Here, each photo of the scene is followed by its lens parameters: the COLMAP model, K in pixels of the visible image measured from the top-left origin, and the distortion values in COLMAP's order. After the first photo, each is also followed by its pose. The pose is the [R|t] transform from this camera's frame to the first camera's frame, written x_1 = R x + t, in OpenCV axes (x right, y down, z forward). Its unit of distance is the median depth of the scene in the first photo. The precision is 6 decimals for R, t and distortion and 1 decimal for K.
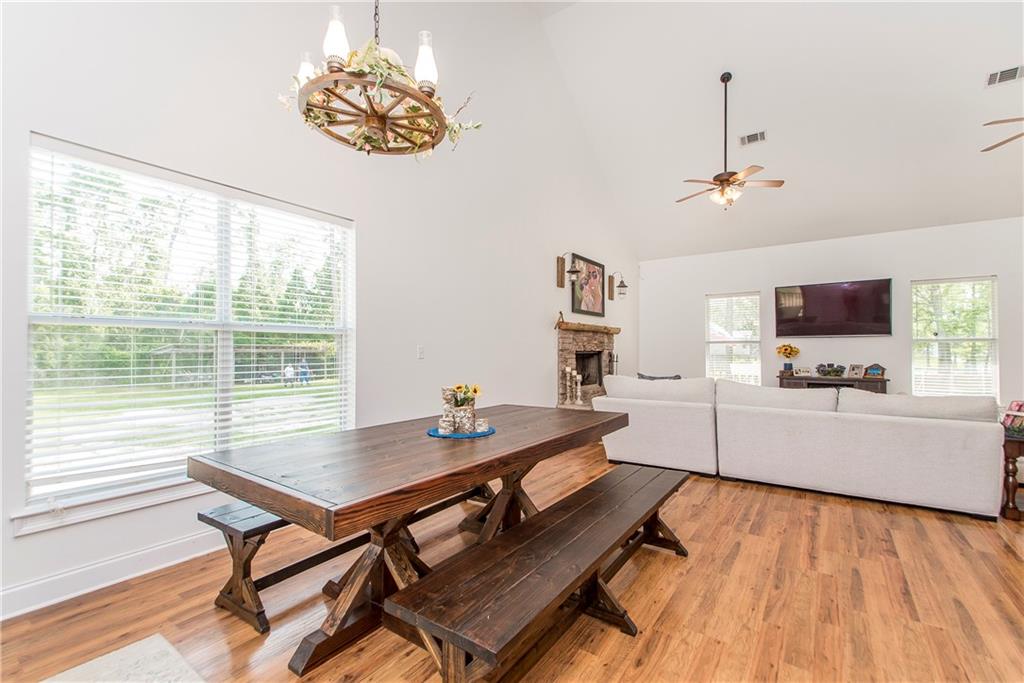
lens RADIAL K [[439.4, 0, 512.0], [0, 439.4, 341.5], [0, 0, 1]] dist [0.001083, -0.000302]
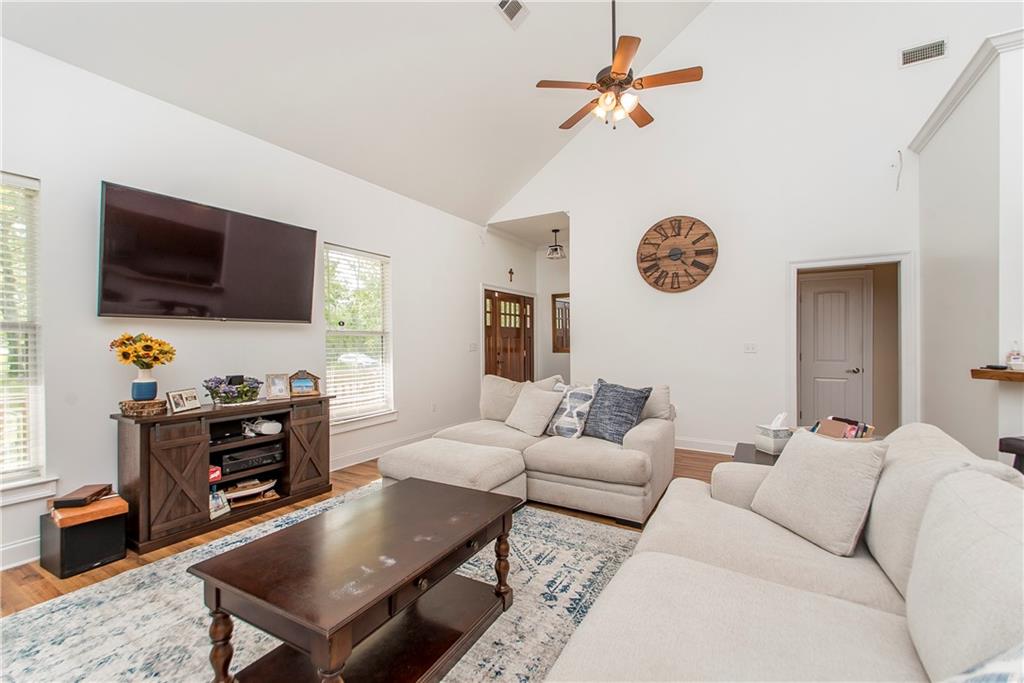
lens RADIAL K [[439.4, 0, 512.0], [0, 439.4, 341.5], [0, 0, 1]] dist [0.001083, -0.000302]
pose [[-0.097524, -0.003353, 0.995228, 0.213364], [-0.011915, 0.999927, 0.002201, 0.007706], [-0.995162, -0.011643, -0.097557, 0.753561]]
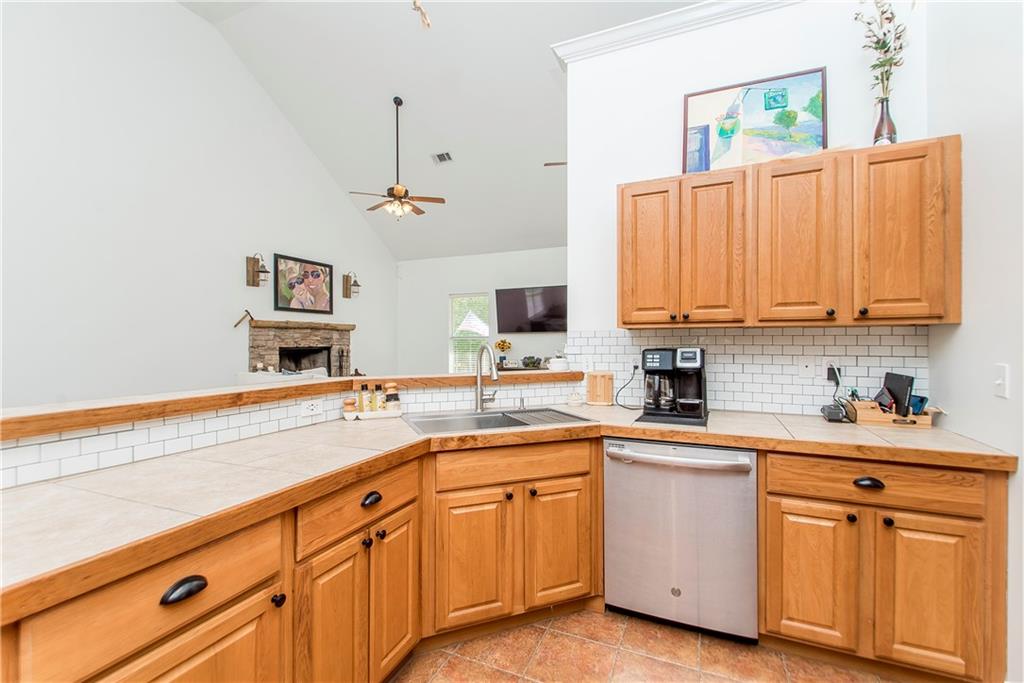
lens RADIAL K [[439.4, 0, 512.0], [0, 439.4, 341.5], [0, 0, 1]] dist [0.001083, -0.000302]
pose [[0.978213, -0.003969, 0.207566, 0.440077], [0.000026, 0.999820, 0.018998, -0.011314], [-0.207604, -0.018579, 0.978036, -0.132149]]
